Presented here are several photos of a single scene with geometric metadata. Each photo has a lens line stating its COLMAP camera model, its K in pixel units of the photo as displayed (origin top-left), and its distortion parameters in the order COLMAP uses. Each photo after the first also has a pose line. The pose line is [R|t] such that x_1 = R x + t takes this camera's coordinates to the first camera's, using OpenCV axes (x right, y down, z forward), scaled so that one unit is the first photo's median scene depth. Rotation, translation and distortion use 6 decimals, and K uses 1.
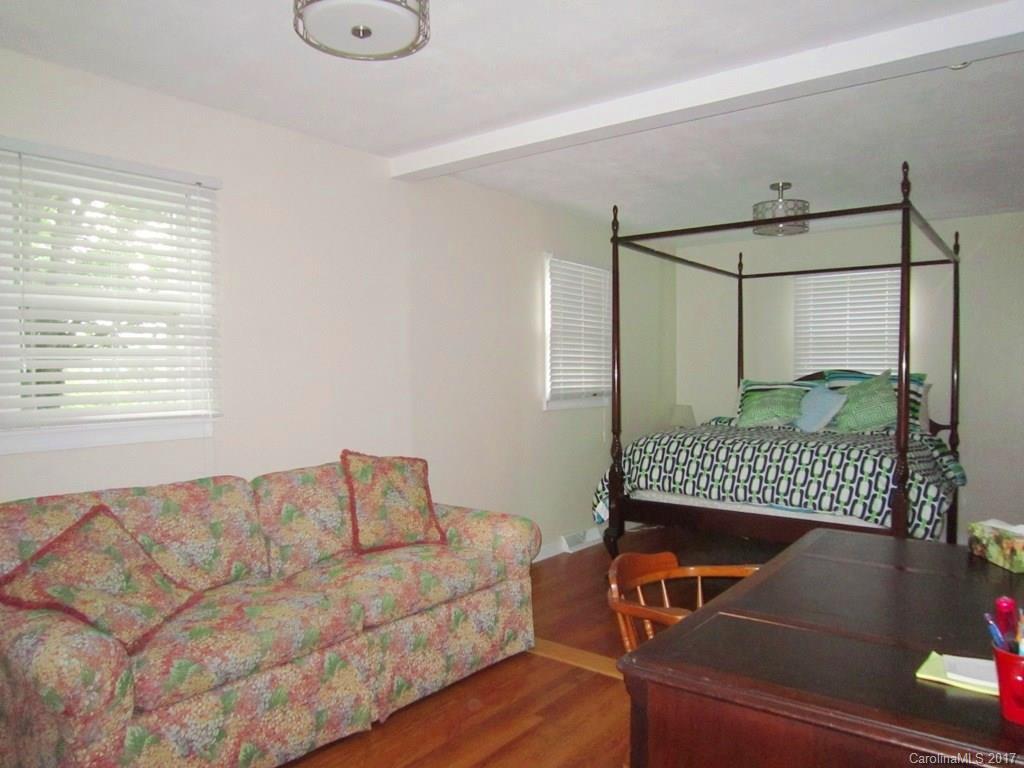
lens RADIAL K [[740.0, 0, 520.3], [0, 740.0, 386.0], [0, 0, 1]] dist [-0.002646, -0.003364]
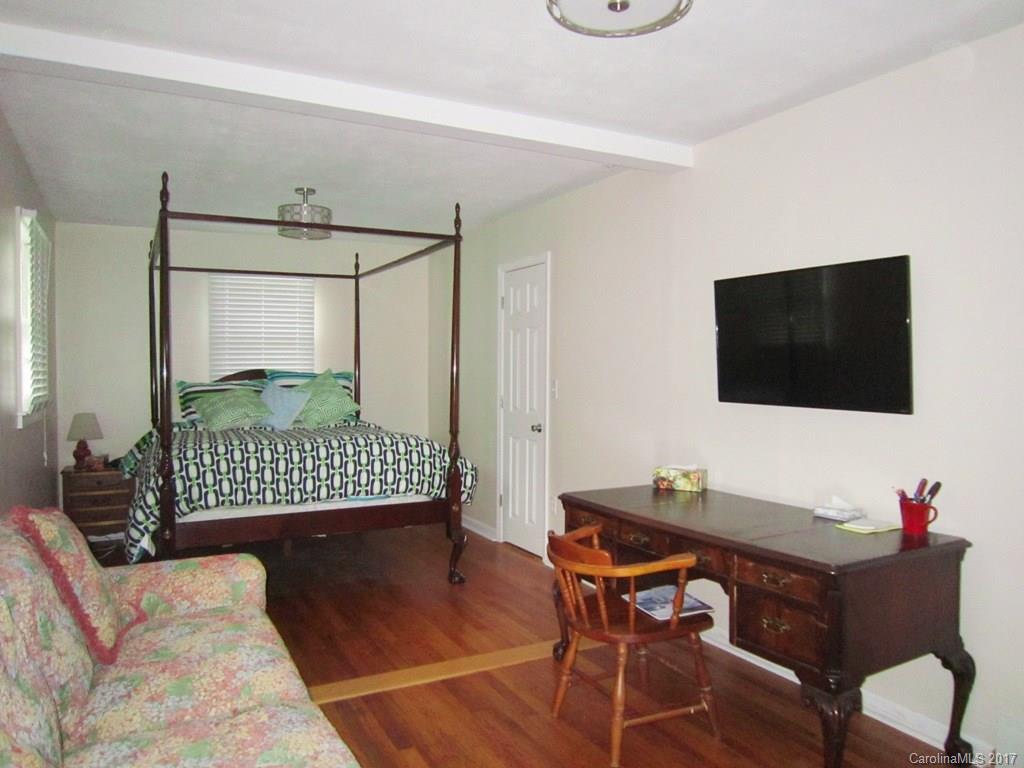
lens RADIAL K [[718.2, 0, 512.4], [0, 718.2, 377.8], [0, 0, 1]] dist [-0.049388, 0.006436]
pose [[0.425541, -0.013886, 0.904832, -0.446972], [0.022916, 0.999727, 0.004565, -0.008565], [-0.904649, 0.018792, 0.425743, 0.331289]]
